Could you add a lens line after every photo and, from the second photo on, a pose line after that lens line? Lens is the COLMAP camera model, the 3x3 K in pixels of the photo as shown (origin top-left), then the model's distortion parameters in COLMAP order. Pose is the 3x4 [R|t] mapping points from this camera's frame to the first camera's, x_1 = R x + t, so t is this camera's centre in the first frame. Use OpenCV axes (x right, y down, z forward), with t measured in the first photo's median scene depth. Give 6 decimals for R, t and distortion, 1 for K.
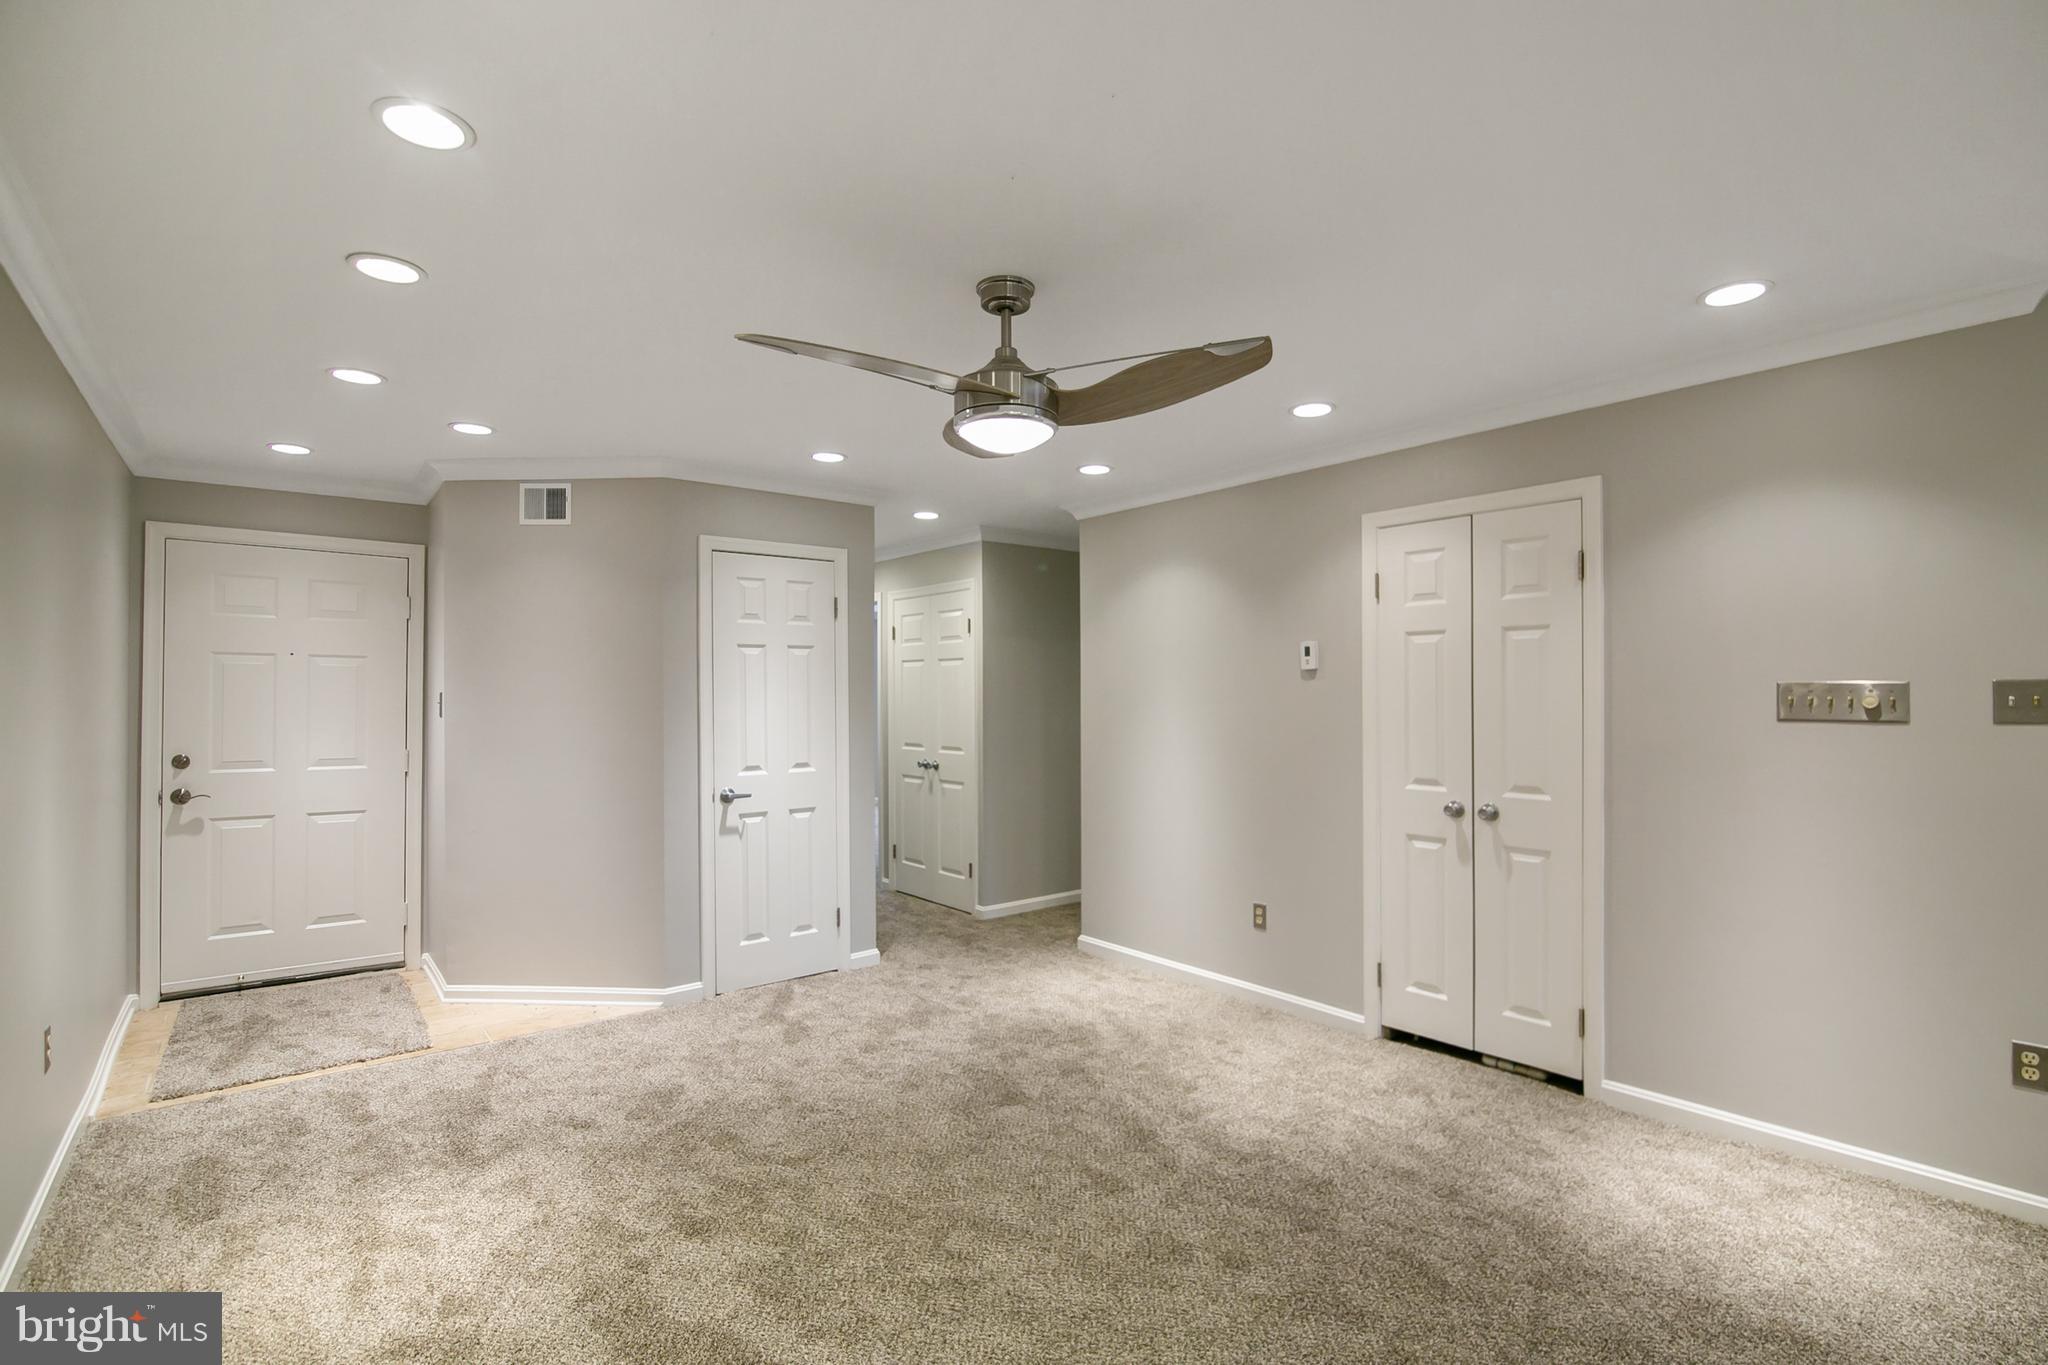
lens RADIAL K [[946.4, 0, 1023.5], [0, 946.4, 687.9], [0, 0, 1]] dist [-0.015540, -0.000028]
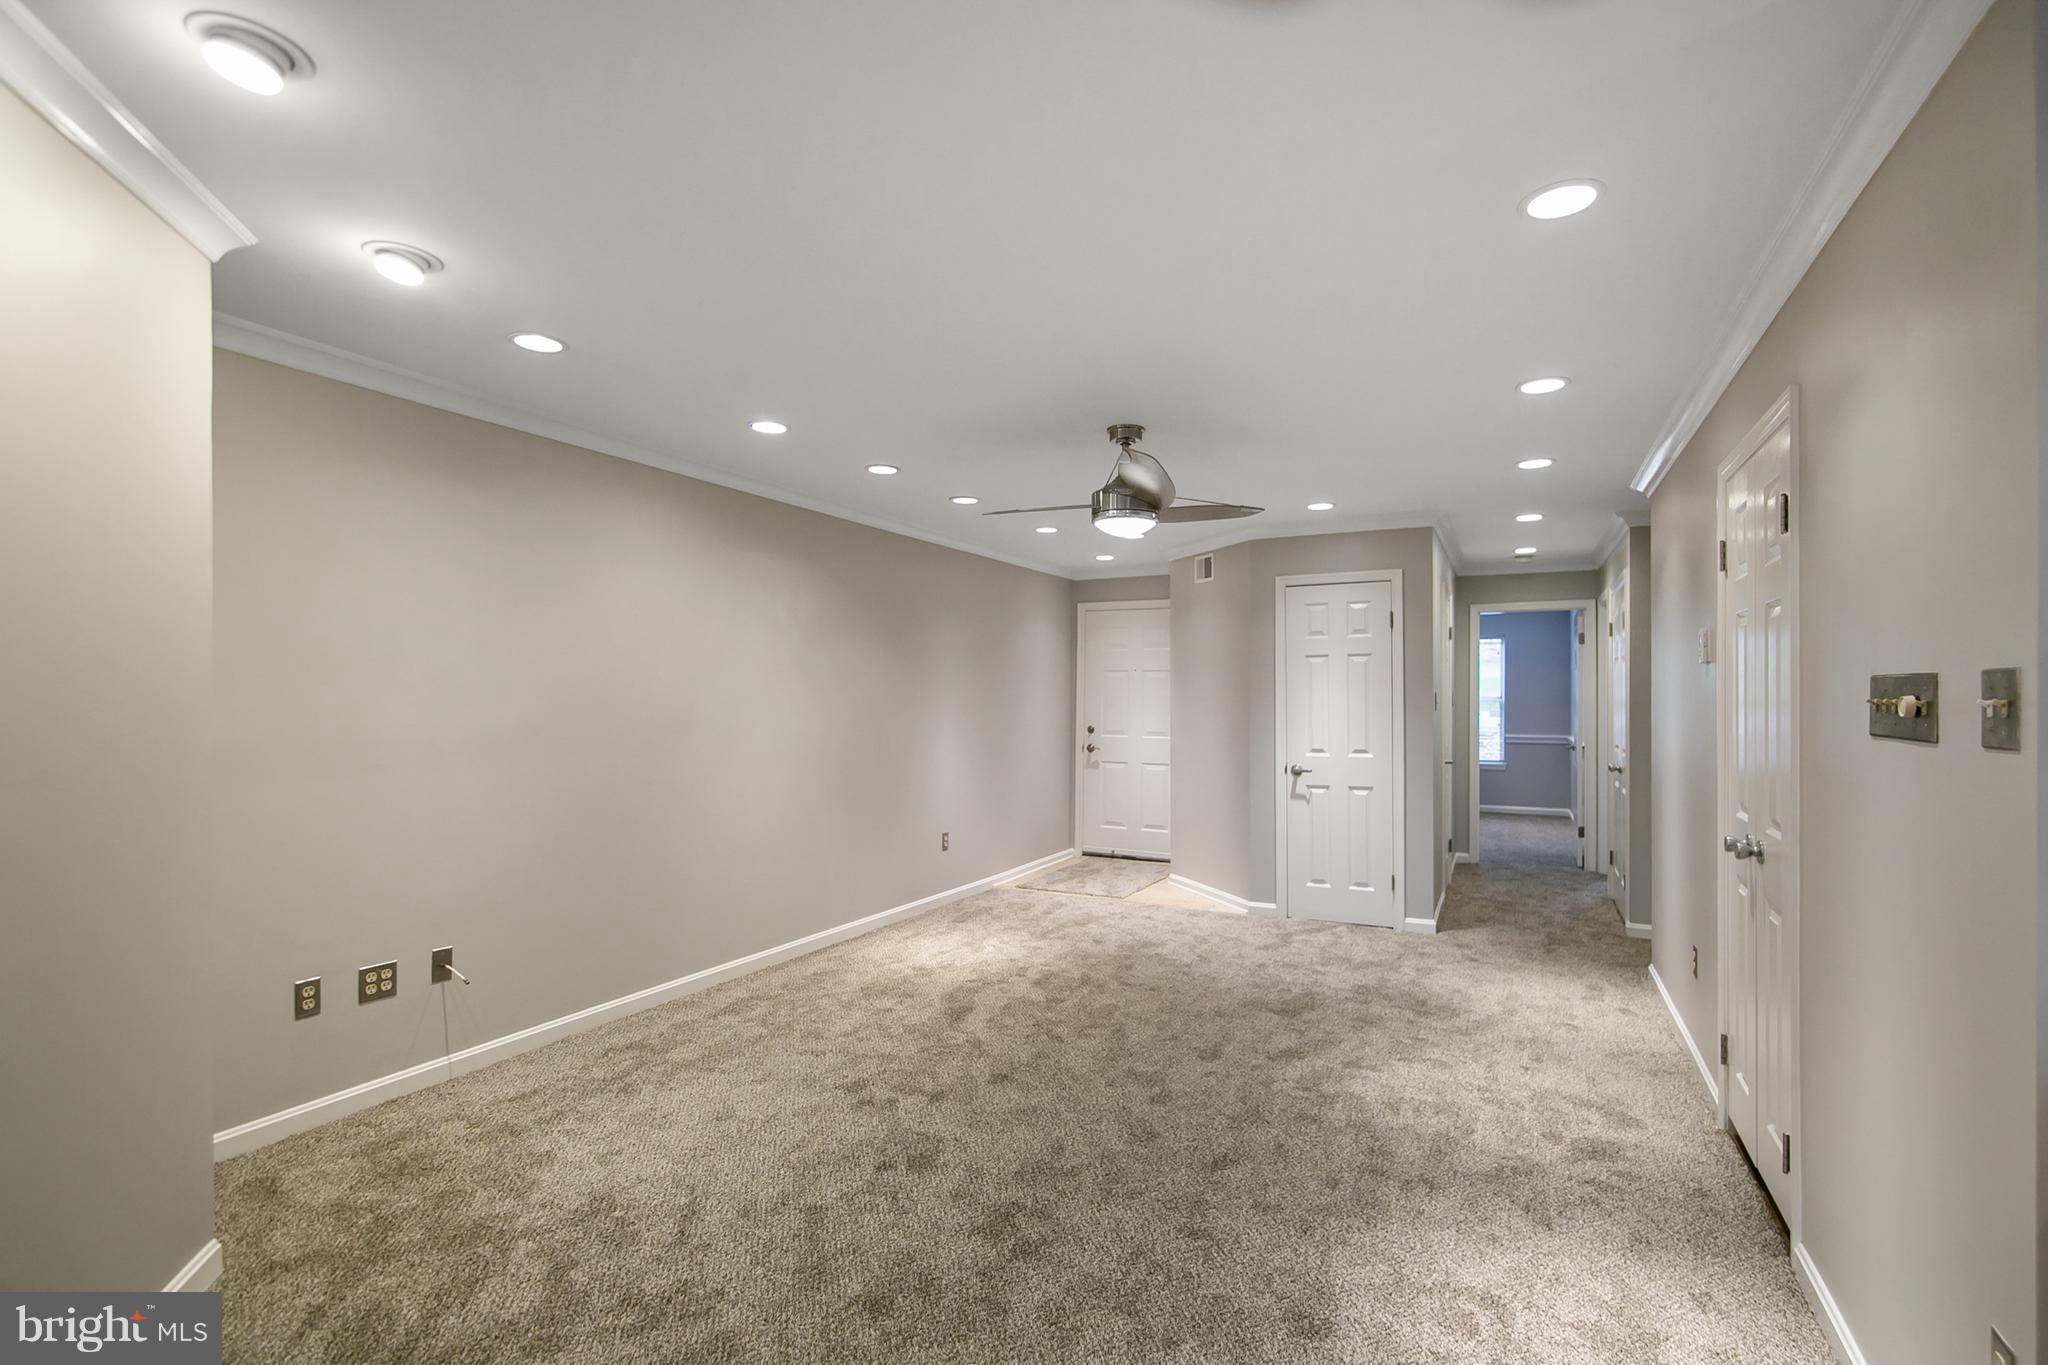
lens RADIAL K [[946.4, 0, 1065.2], [0, 946.4, 683.3], [0, 0, 1]] dist [-0.015540, -0.000028]
pose [[0.414185, -0.009950, -0.910139, 0.826908], [0.005973, 0.999948, -0.008213, 0.001559], [0.910173, -0.002035, 0.414223, 0.167472]]
